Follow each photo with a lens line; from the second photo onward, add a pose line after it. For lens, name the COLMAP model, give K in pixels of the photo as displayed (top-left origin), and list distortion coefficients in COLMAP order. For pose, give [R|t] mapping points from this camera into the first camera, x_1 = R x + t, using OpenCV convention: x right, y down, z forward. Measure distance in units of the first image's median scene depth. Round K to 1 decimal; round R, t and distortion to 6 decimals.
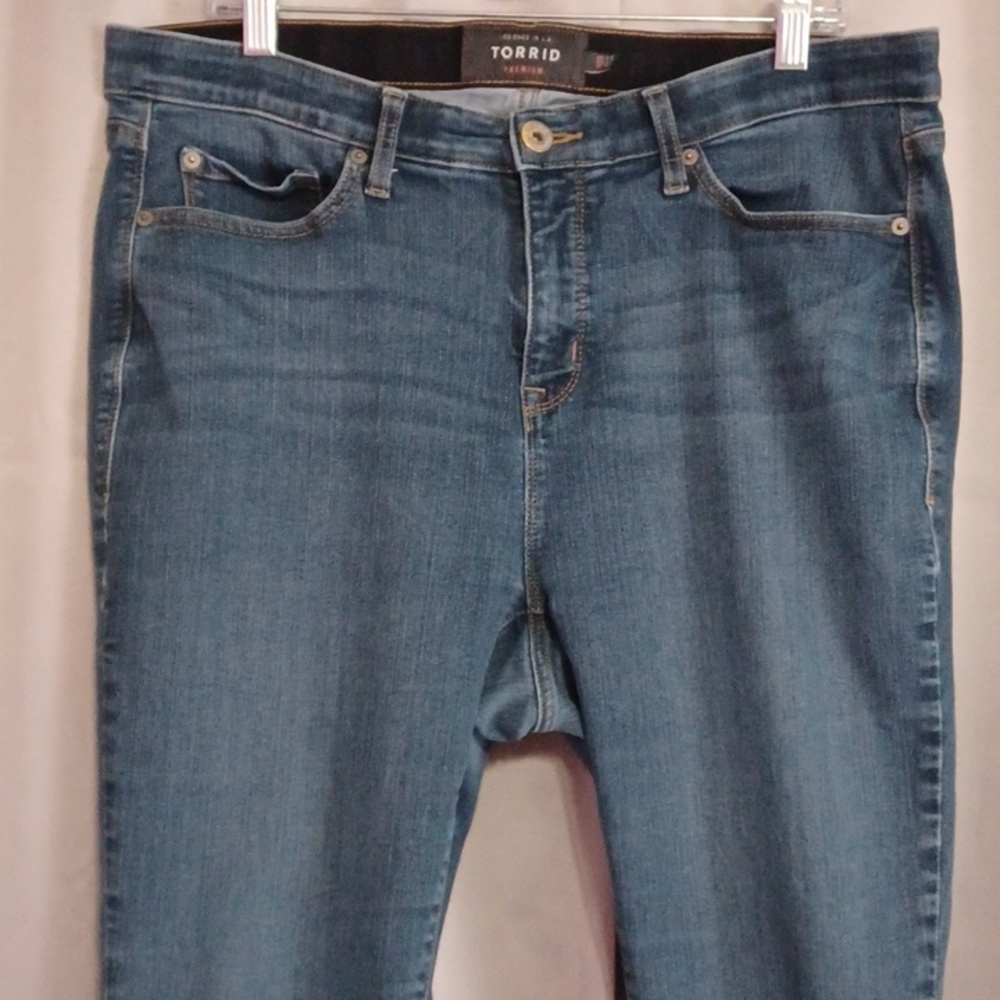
lens RADIAL K [[1559.6, 0, 514.4], [0, 1559.6, 506.8], [0, 0, 1]] dist [0.084776, 0.000000]
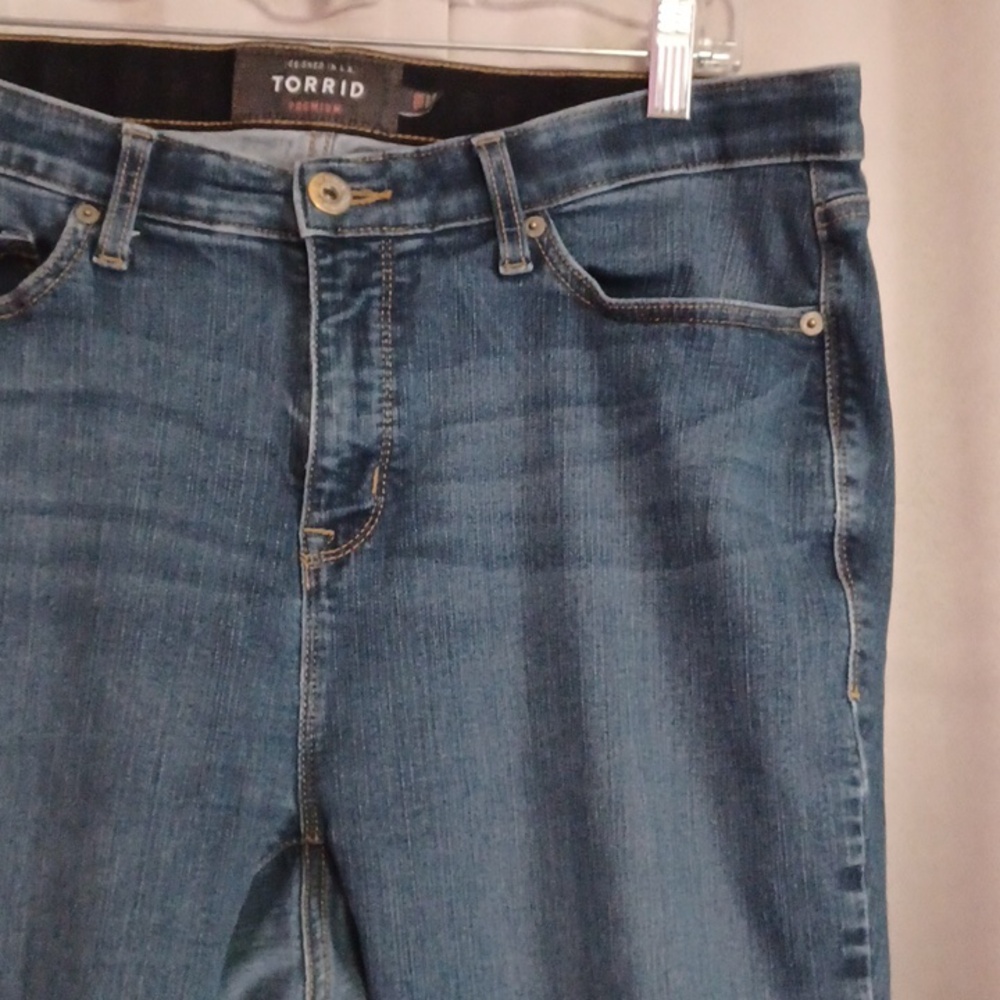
lens RADIAL K [[1559.6, 0, 509.7], [0, 1559.6, 521.7], [0, 0, 1]] dist [0.084776, 0.000000]
pose [[0.999069, 0.015254, 0.040357, 0.073069], [-0.011986, 0.996723, -0.080002, -0.022512], [-0.041445, 0.079443, 0.995977, 0.269769]]
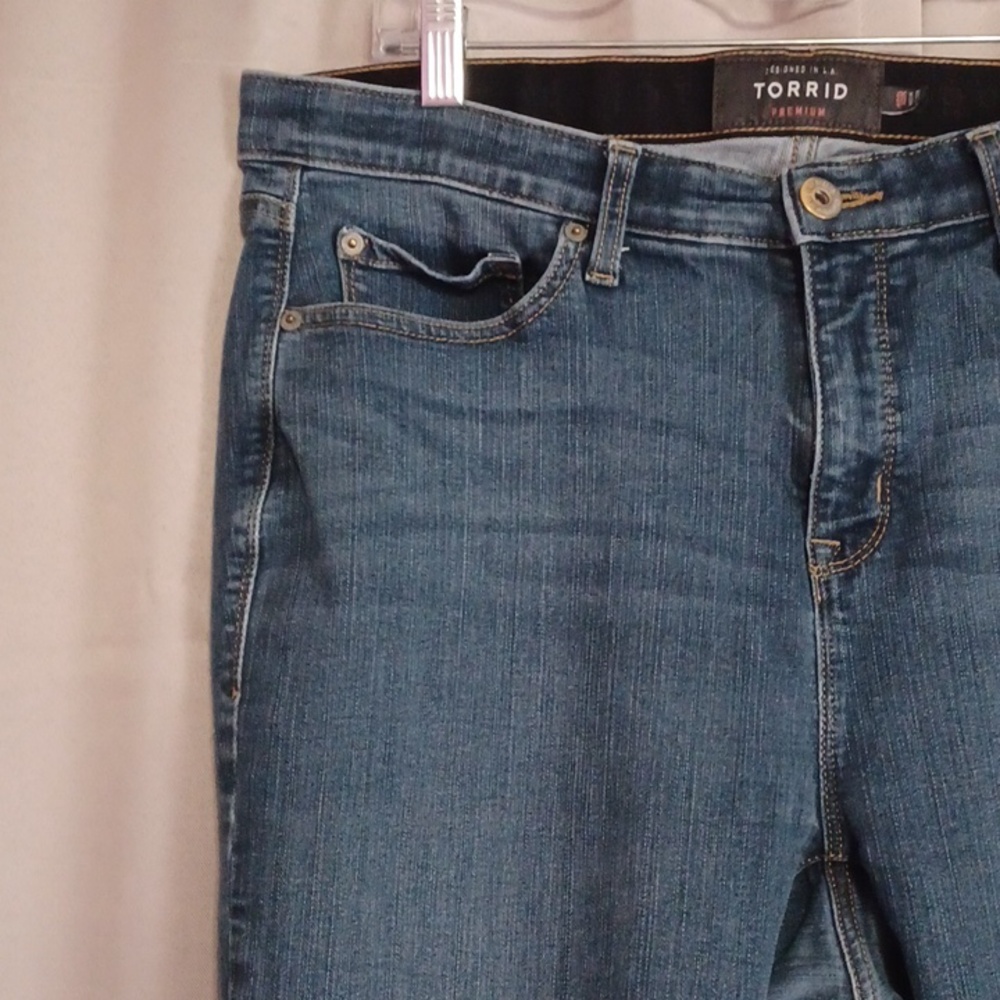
lens RADIAL K [[1559.6, 0, 522.3], [0, 1559.6, 521.4], [0, 0, 1]] dist [0.084776, 0.000000]
pose [[0.998569, -0.010940, -0.052350, -0.089098], [0.006482, 0.996395, -0.084588, -0.025103], [0.053087, 0.084127, 0.995040, 0.278687]]
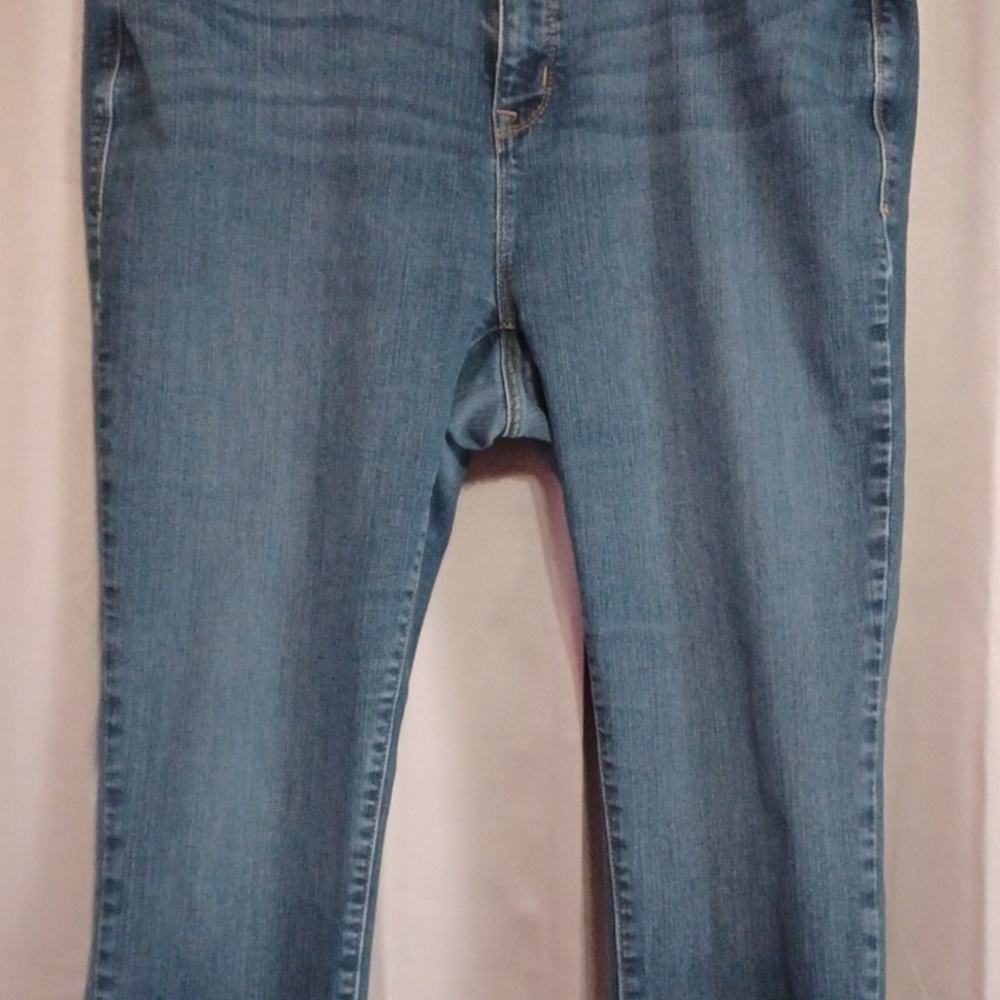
lens RADIAL K [[1559.6, 0, 509.3], [0, 1559.6, 500.4], [0, 0, 1]] dist [0.084776, 0.000000]
pose [[0.999351, -0.000338, -0.036021, 0.052962], [0.001350, 0.999605, 0.028085, 0.155004], [0.035997, -0.028116, 0.998956, -0.051444]]
